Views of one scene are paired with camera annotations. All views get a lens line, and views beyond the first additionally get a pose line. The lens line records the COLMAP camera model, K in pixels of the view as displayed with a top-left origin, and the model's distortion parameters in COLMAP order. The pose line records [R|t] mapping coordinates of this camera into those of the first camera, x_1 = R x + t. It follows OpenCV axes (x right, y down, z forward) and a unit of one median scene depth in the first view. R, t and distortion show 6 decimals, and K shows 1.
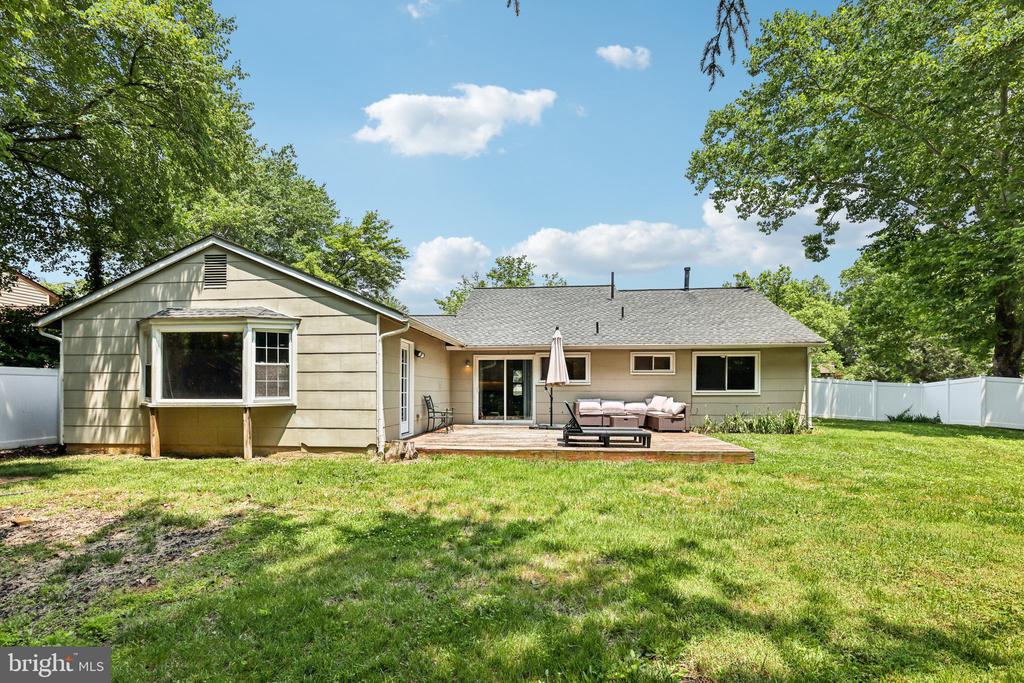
lens RADIAL K [[456.7, 0, 511.2], [0, 456.7, 342.0], [0, 0, 1]] dist [0.003498, -0.000391]
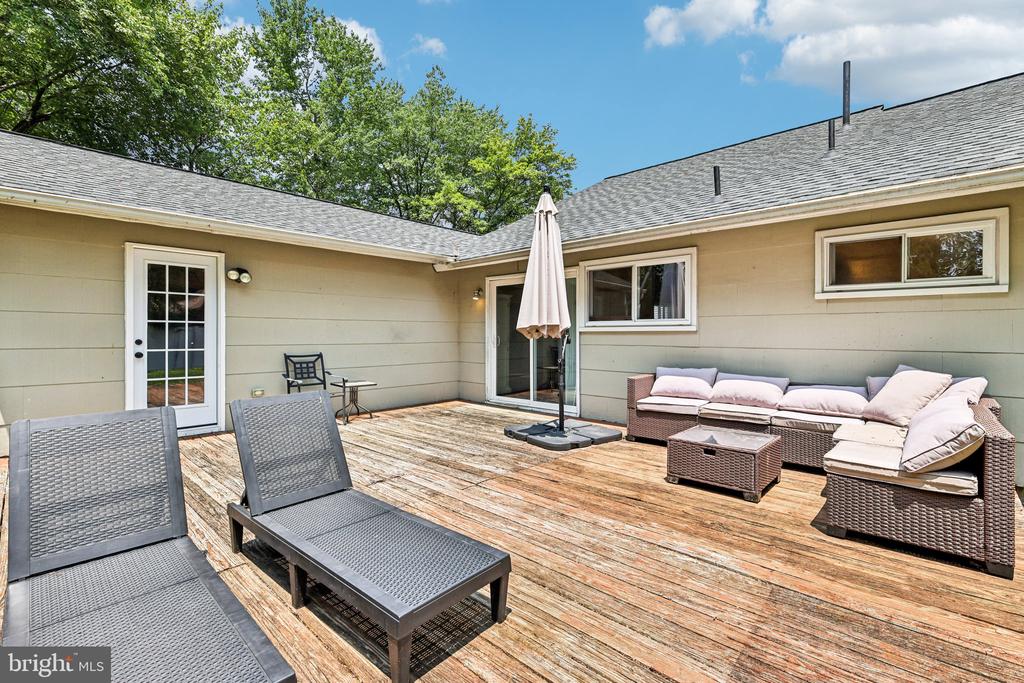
lens RADIAL K [[456.7, 0, 517.5], [0, 456.7, 340.2], [0, 0, 1]] dist [0.003498, -0.000391]
pose [[0.802353, 0.002198, -0.596846, 0.288459], [0.085716, 0.989203, 0.118873, 0.042195], [0.590663, -0.146537, 0.793501, 0.613143]]
